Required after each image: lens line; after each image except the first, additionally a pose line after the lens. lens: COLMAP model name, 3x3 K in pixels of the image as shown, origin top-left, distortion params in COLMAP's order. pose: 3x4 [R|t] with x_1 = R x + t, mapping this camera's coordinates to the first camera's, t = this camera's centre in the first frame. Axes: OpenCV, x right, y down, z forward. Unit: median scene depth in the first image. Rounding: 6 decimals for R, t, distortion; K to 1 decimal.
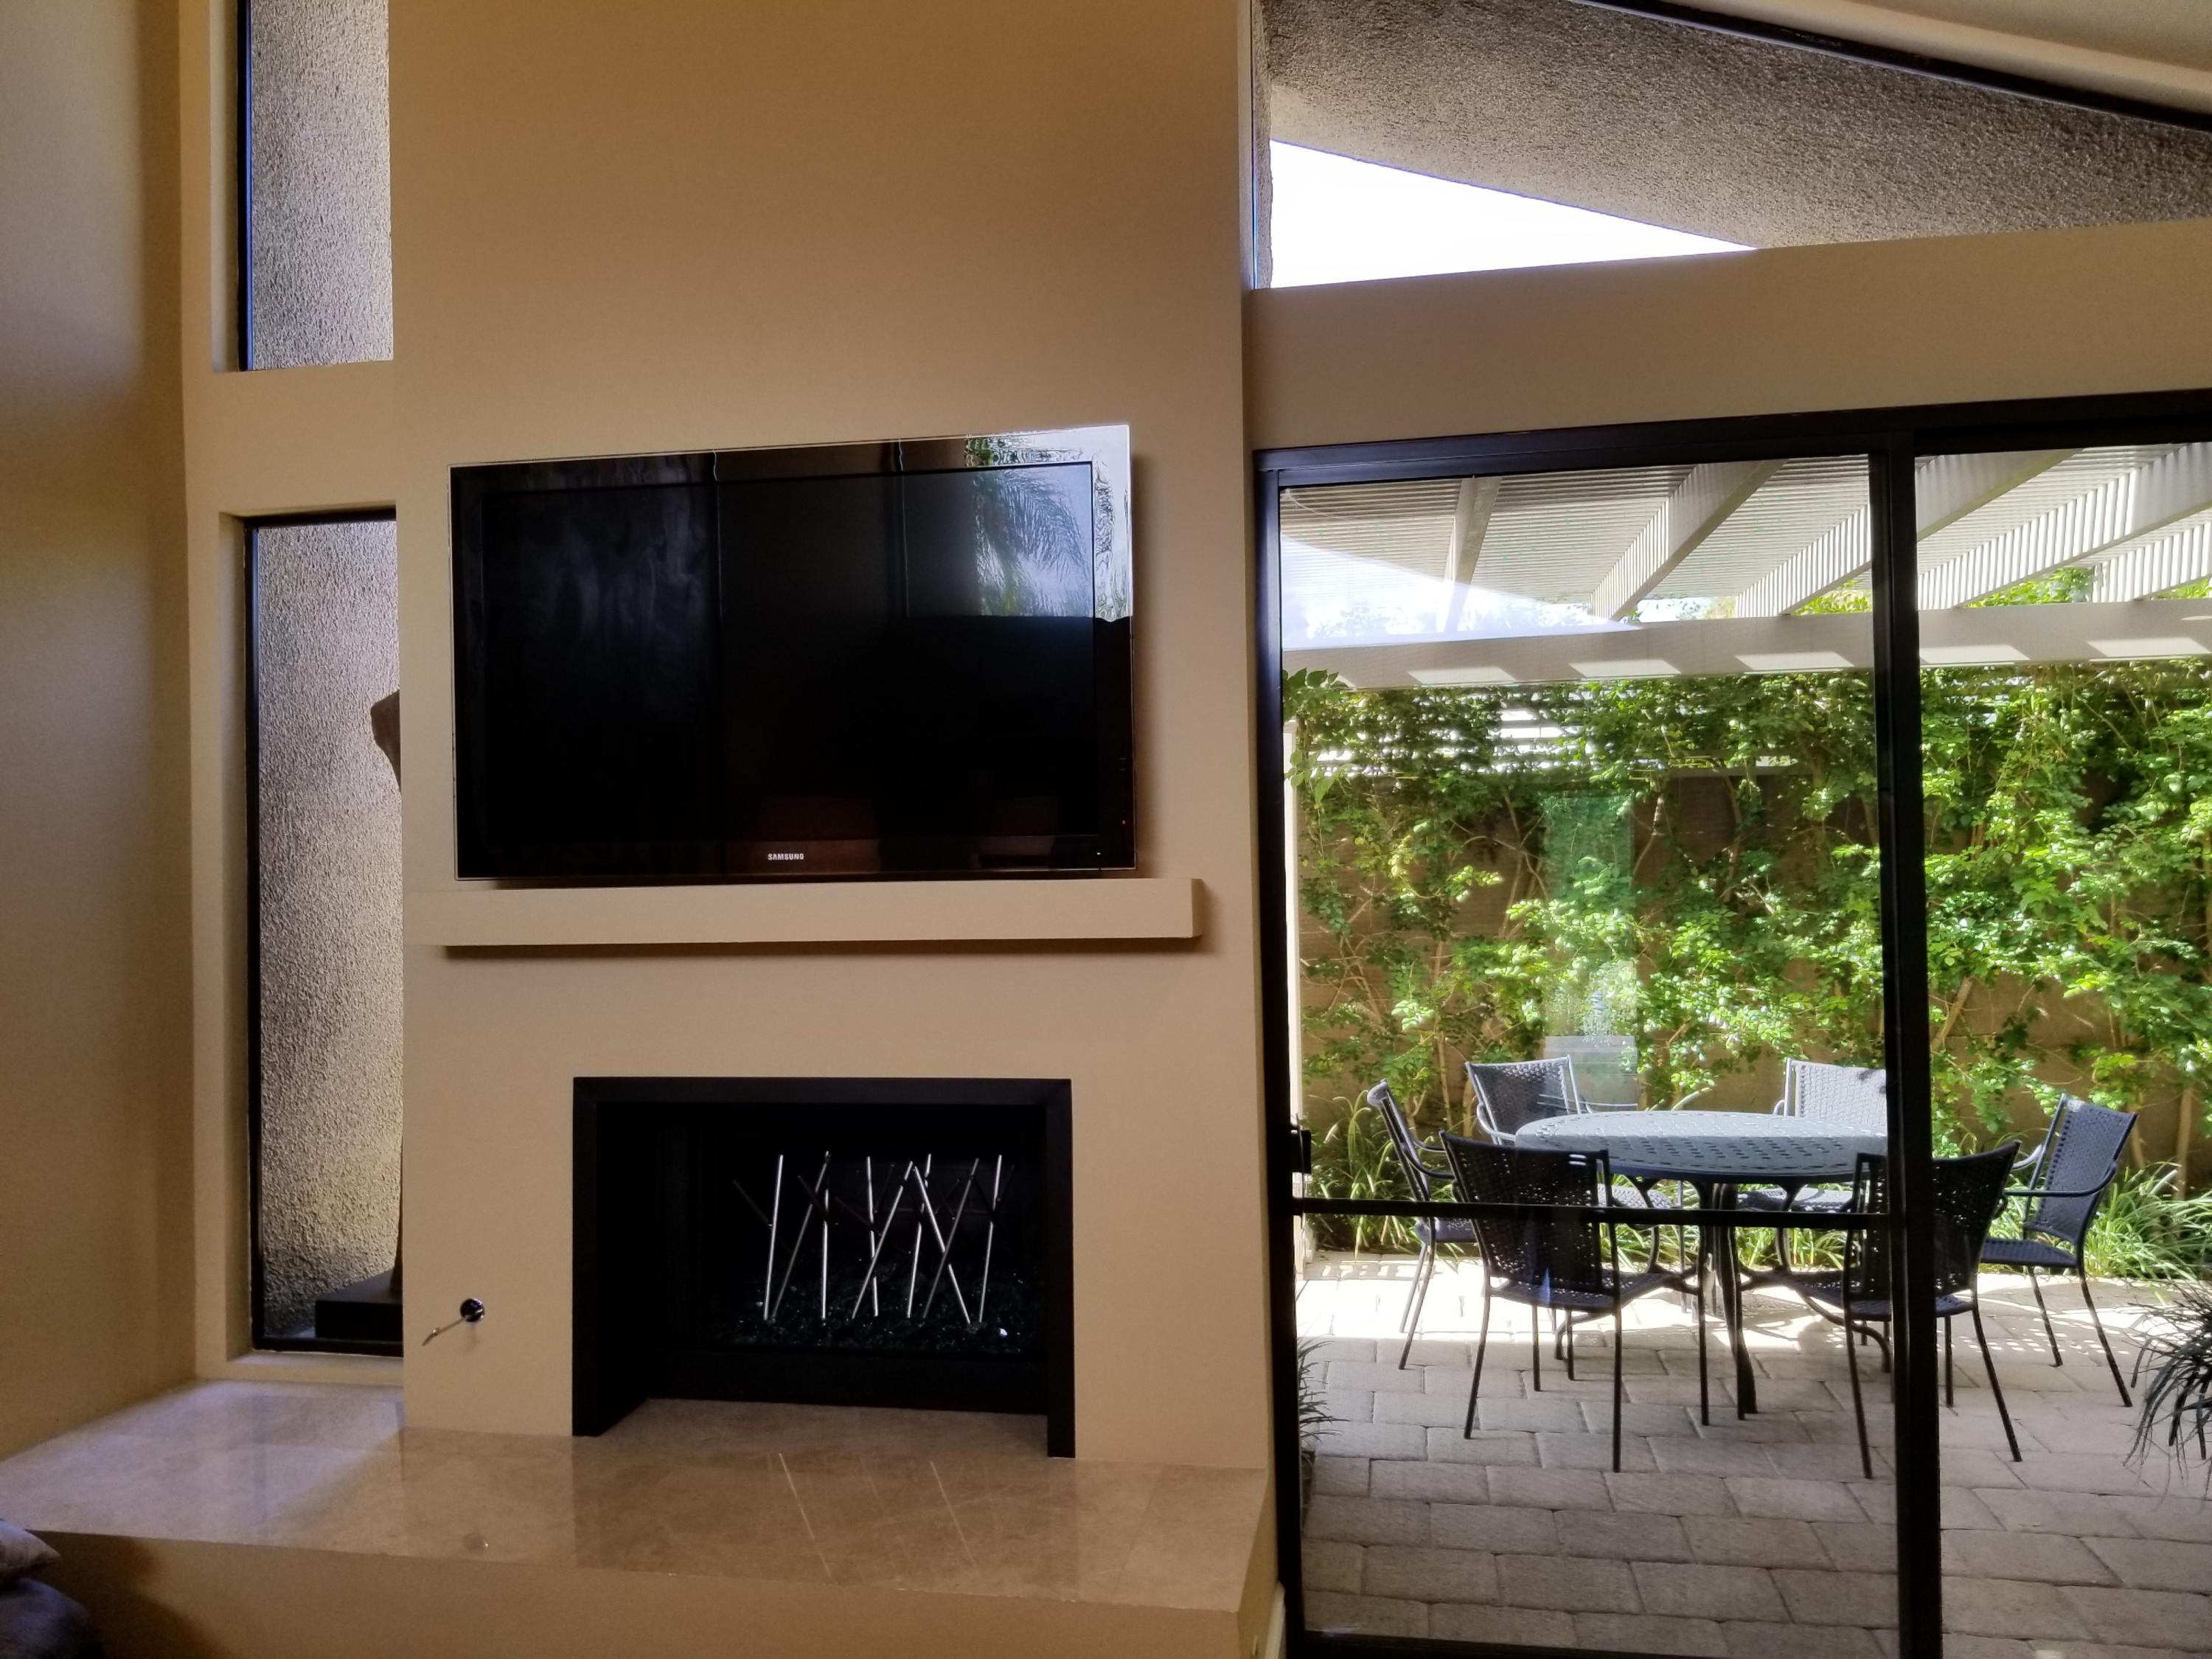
lens RADIAL K [[1745.5, 0, 1106.3], [0, 1745.5, 845.0], [0, 0, 1]] dist [0.056762, -0.086837]
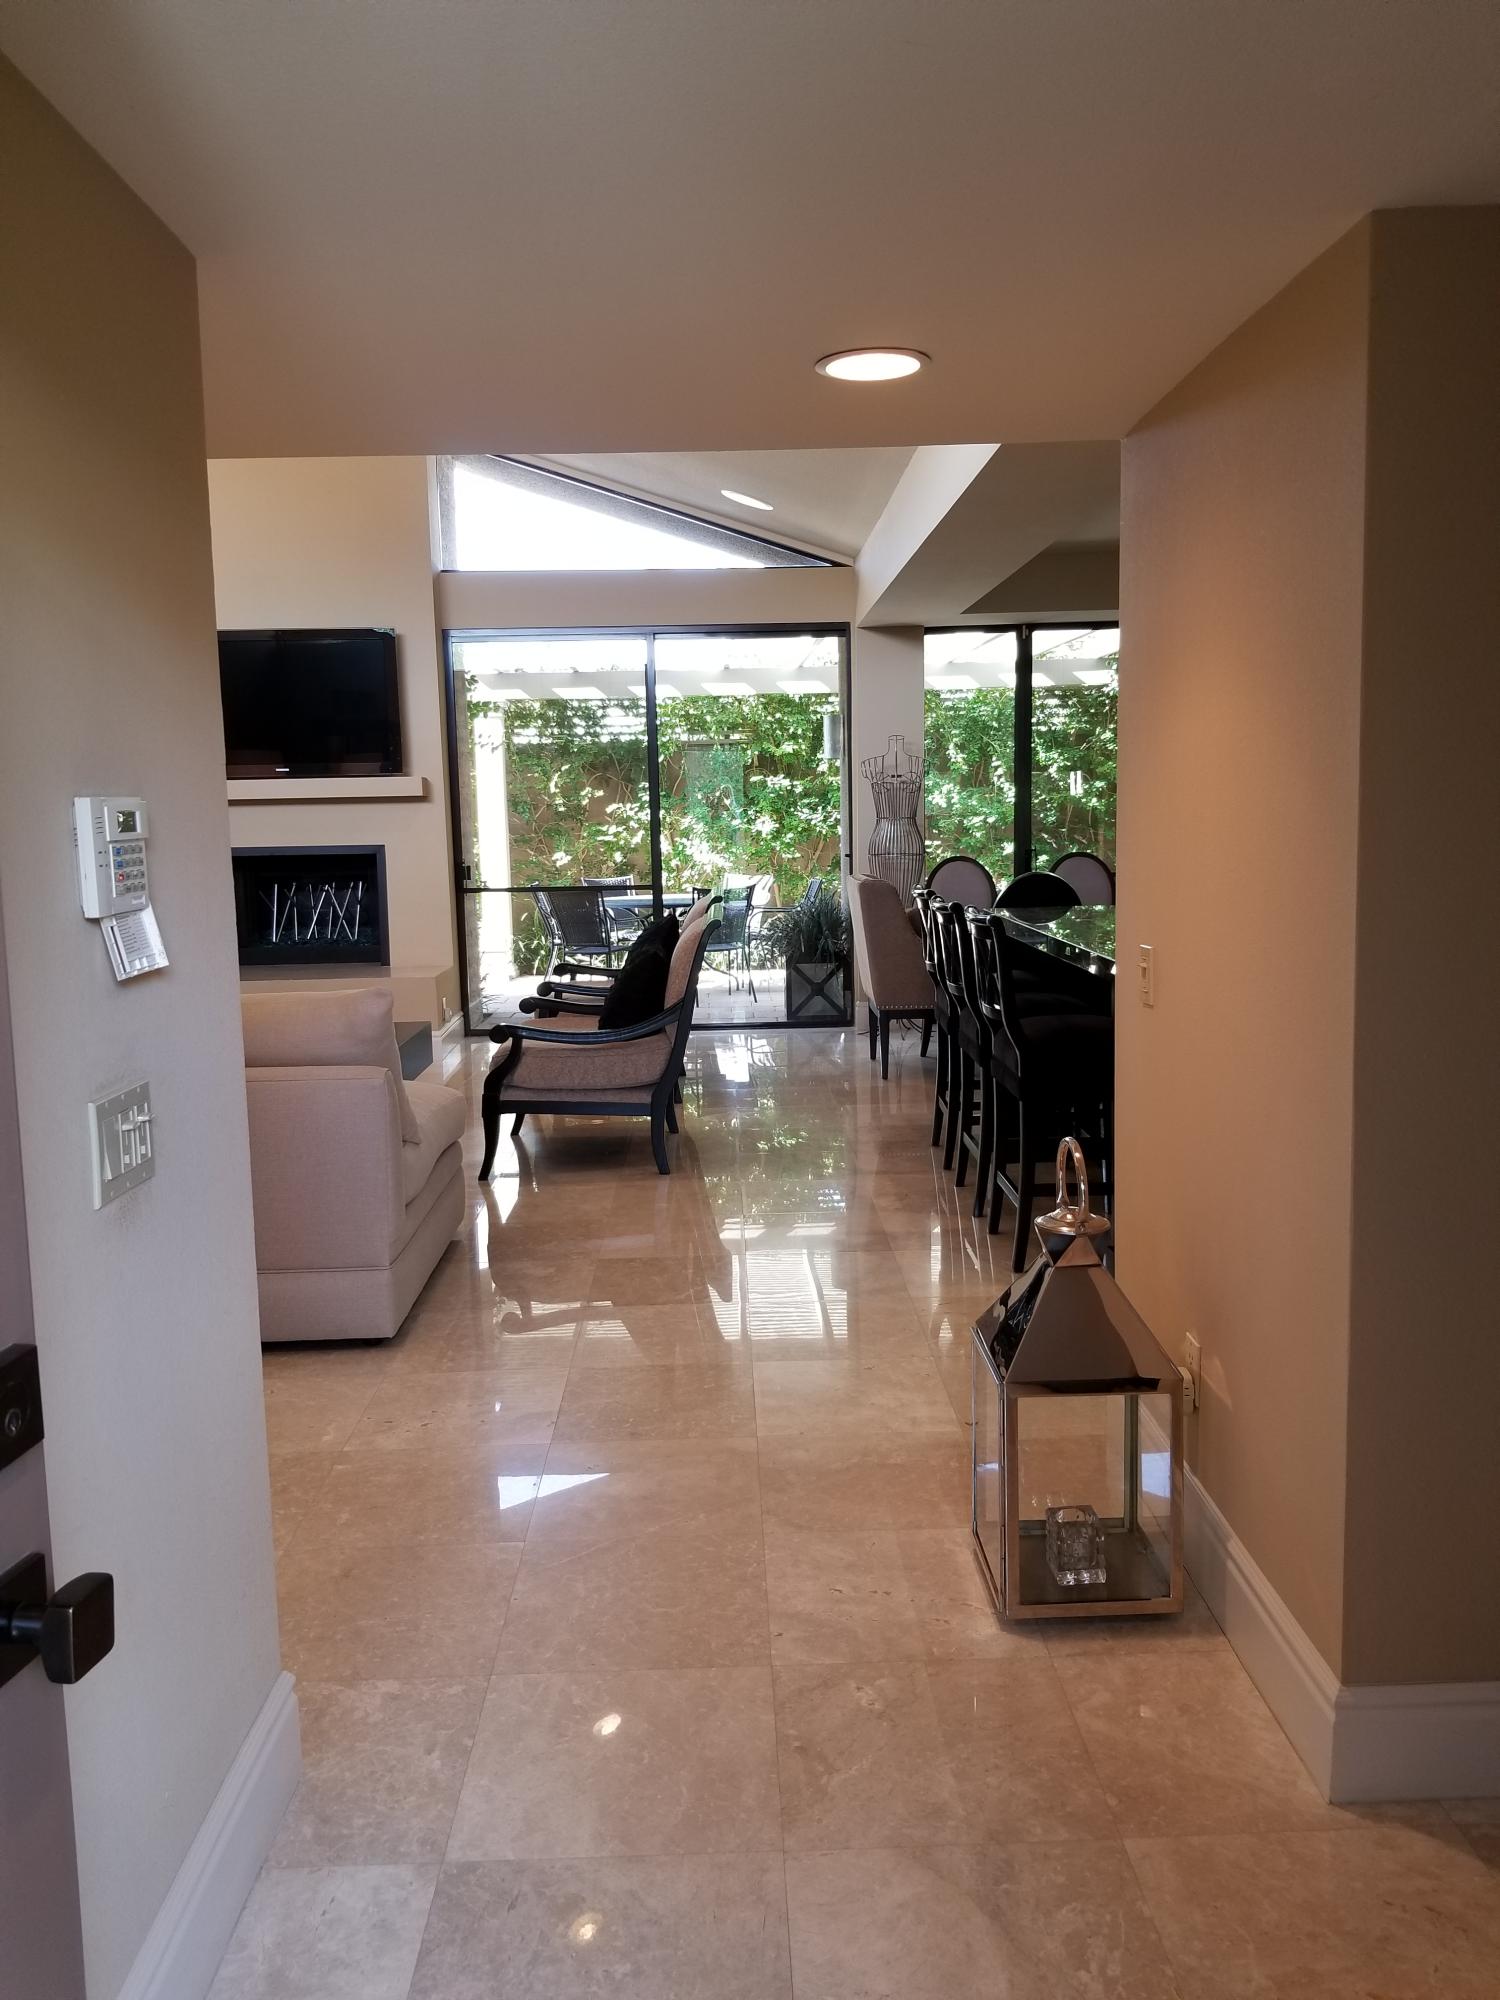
lens RADIAL K [[1578.2, 0, 742.3], [0, 1578.2, 985.9], [0, 0, 1]] dist [0.056762, -0.086837]
pose [[0.982911, -0.026003, 0.182235, 0.041114], [0.004771, 0.993239, 0.115990, 0.030296], [-0.184019, -0.113138, 0.976390, -0.901865]]
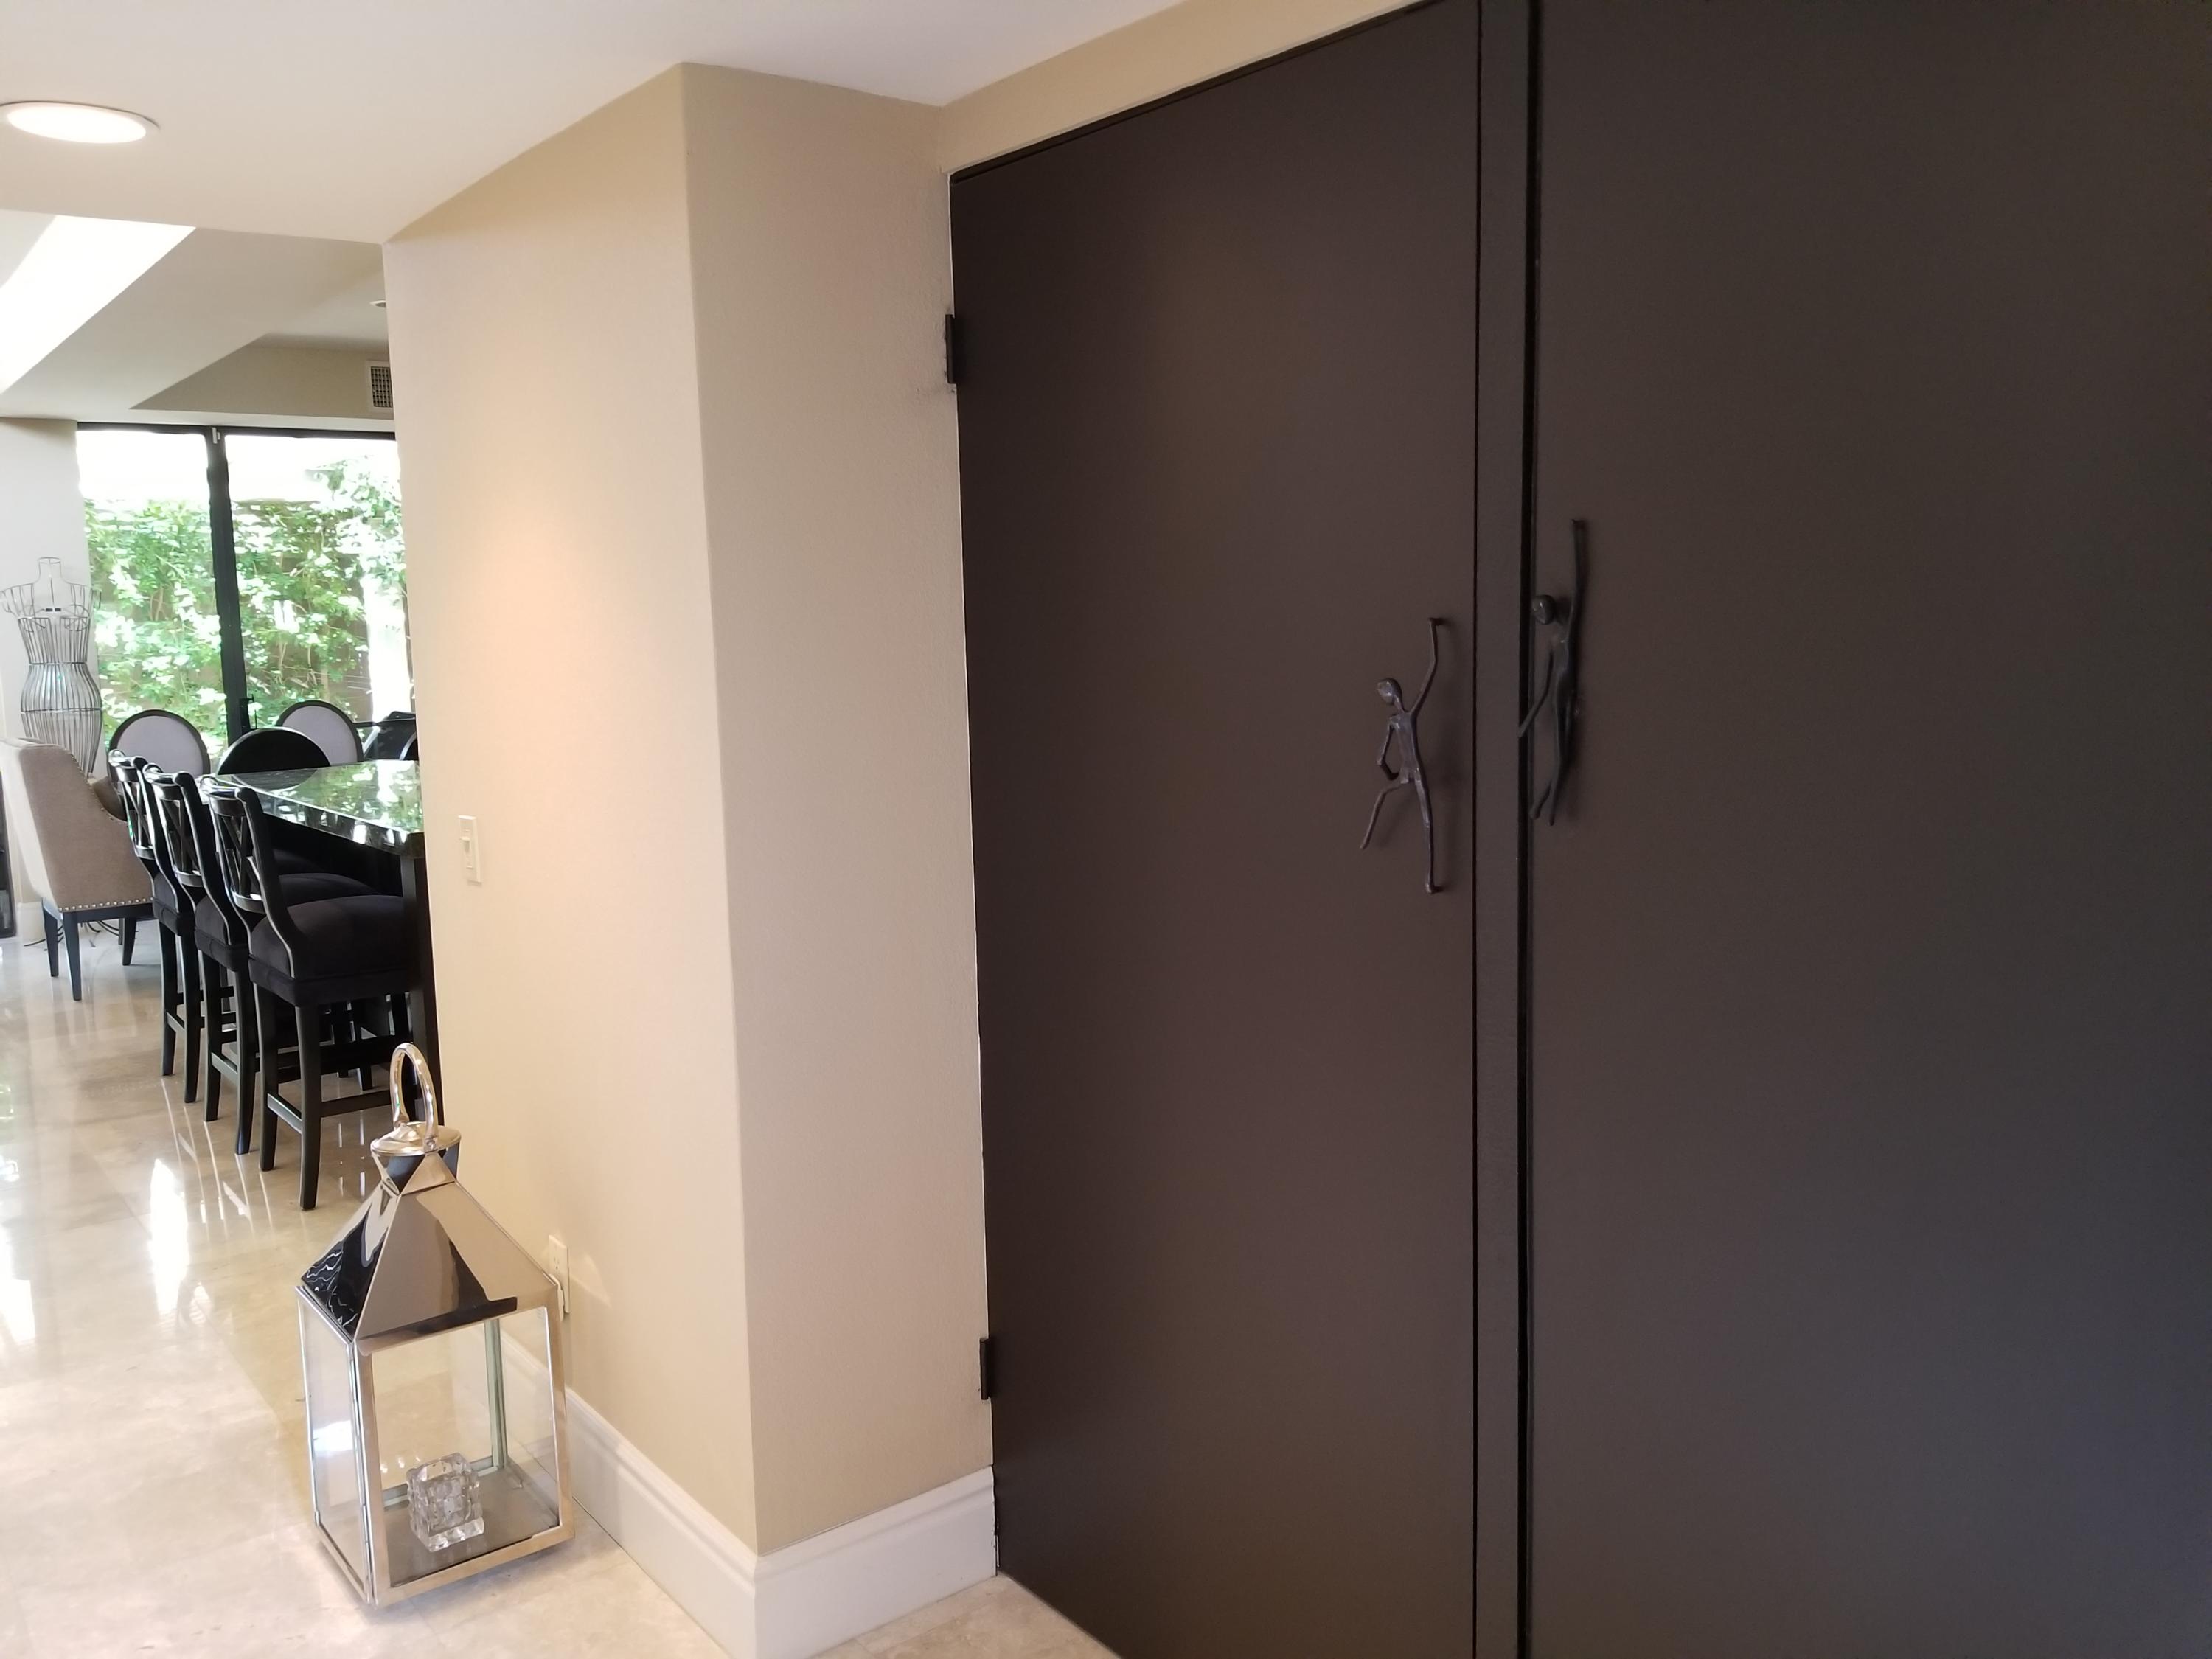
lens RADIAL K [[1745.5, 0, 1103.6], [0, 1745.5, 844.2], [0, 0, 1]] dist [0.056762, -0.086837]
pose [[0.675549, -0.098165, 0.730751, 0.023924], [0.009916, 0.992217, 0.124123, 0.025964], [-0.737249, -0.076605, 0.671265, -0.901506]]
